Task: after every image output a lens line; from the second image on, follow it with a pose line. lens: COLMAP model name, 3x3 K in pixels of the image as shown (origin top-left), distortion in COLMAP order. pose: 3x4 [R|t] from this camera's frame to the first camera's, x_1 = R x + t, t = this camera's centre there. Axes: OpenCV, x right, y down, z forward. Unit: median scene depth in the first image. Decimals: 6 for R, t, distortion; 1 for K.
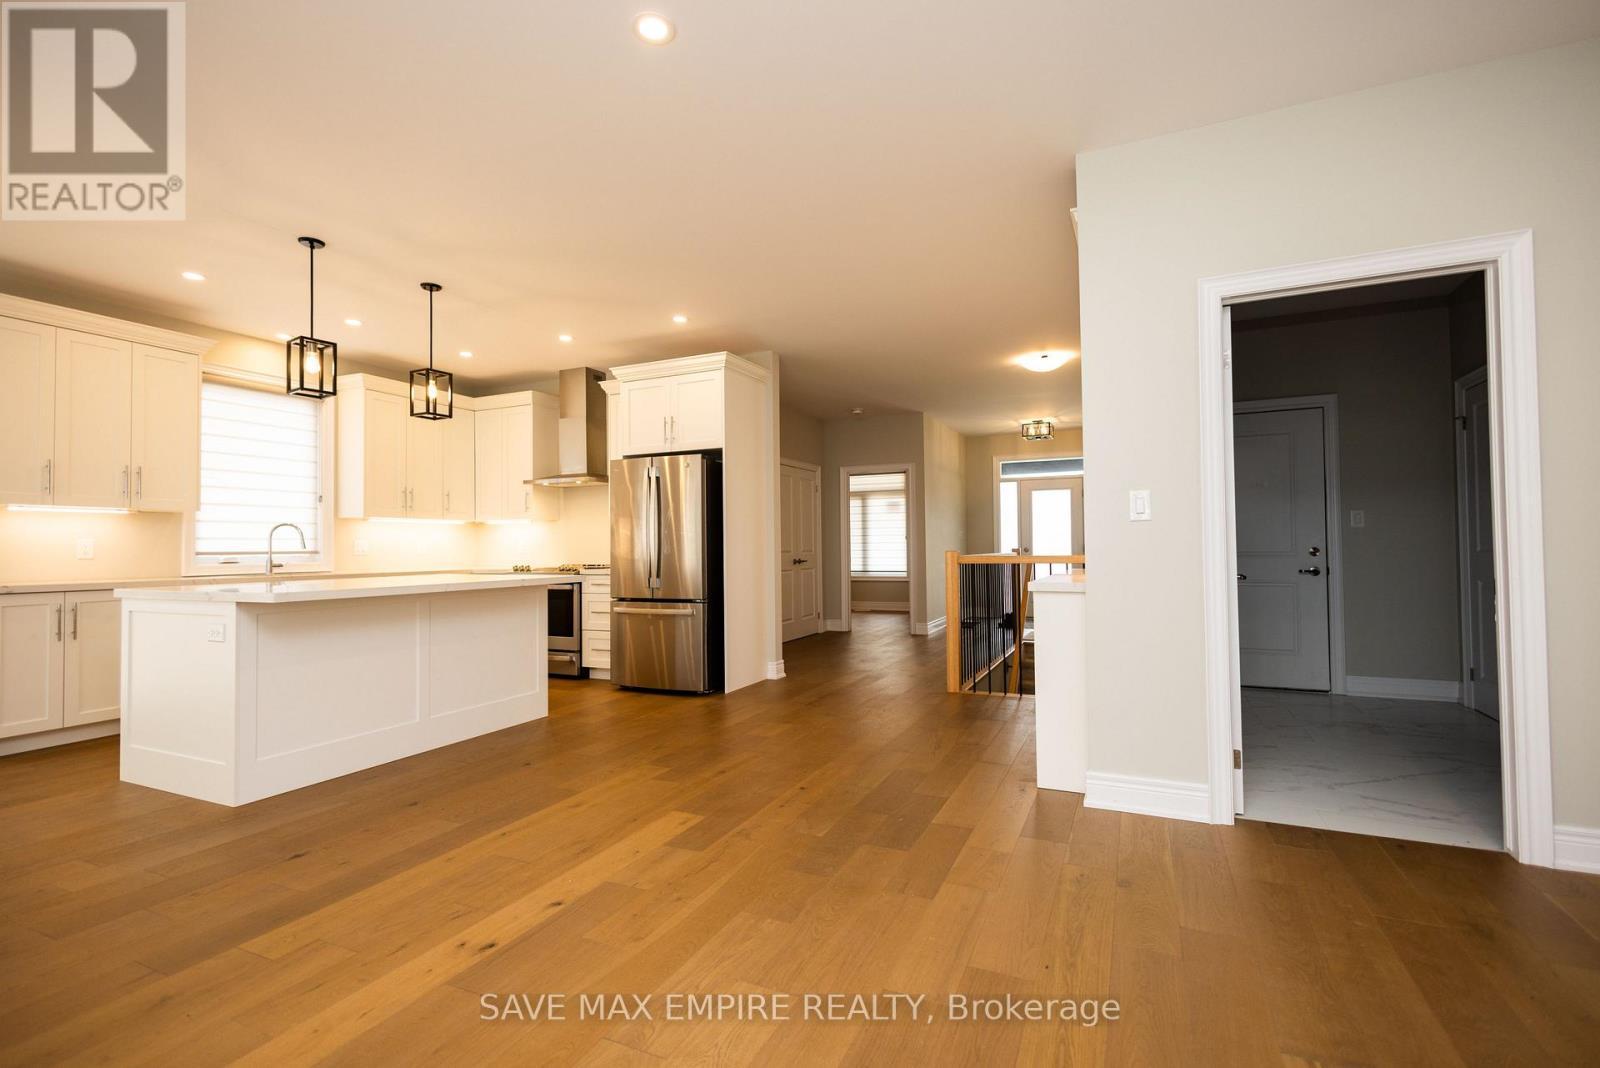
lens RADIAL K [[726.8, 0, 789.2], [0, 726.8, 529.4], [0, 0, 1]] dist [0.008049, 0.000283]
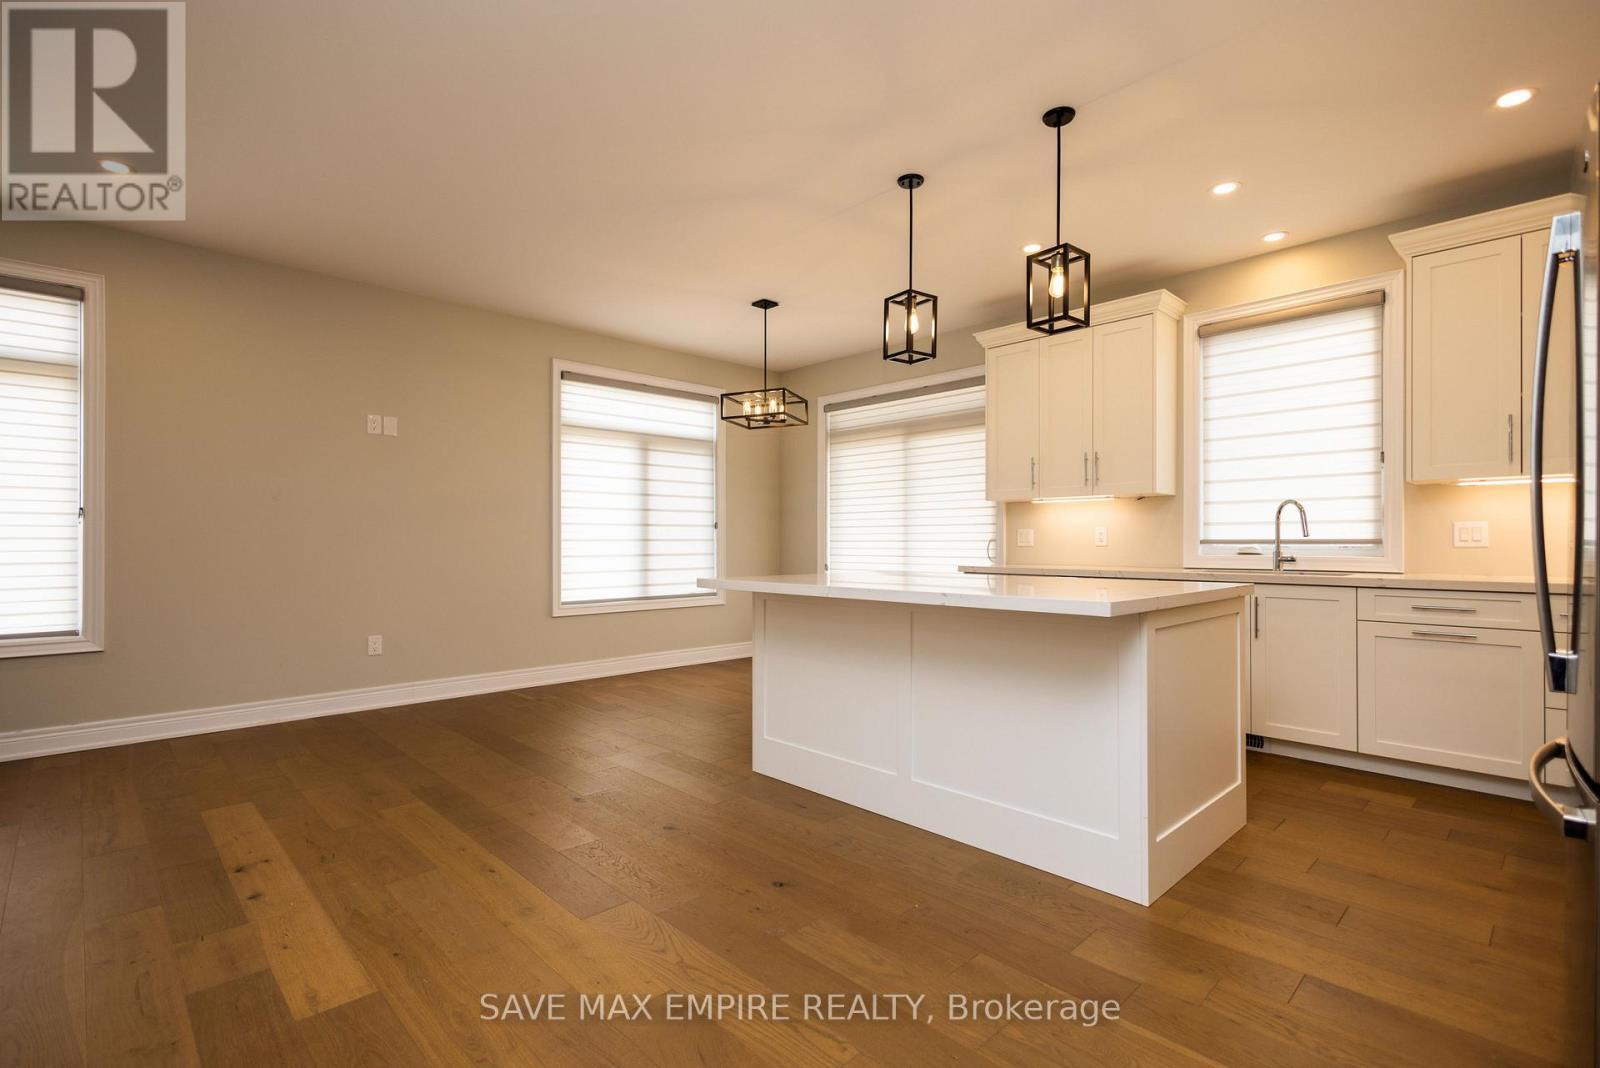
lens RADIAL K [[744.5, 0, 800.0], [0, 744.5, 534.0], [0, 0, 1]] dist [0.011752, -0.000650]
pose [[-0.349433, 0.000740, -0.936961, 0.173965], [0.027140, 0.999588, -0.009332, 0.020940], [0.936568, -0.028690, -0.349309, 0.938601]]
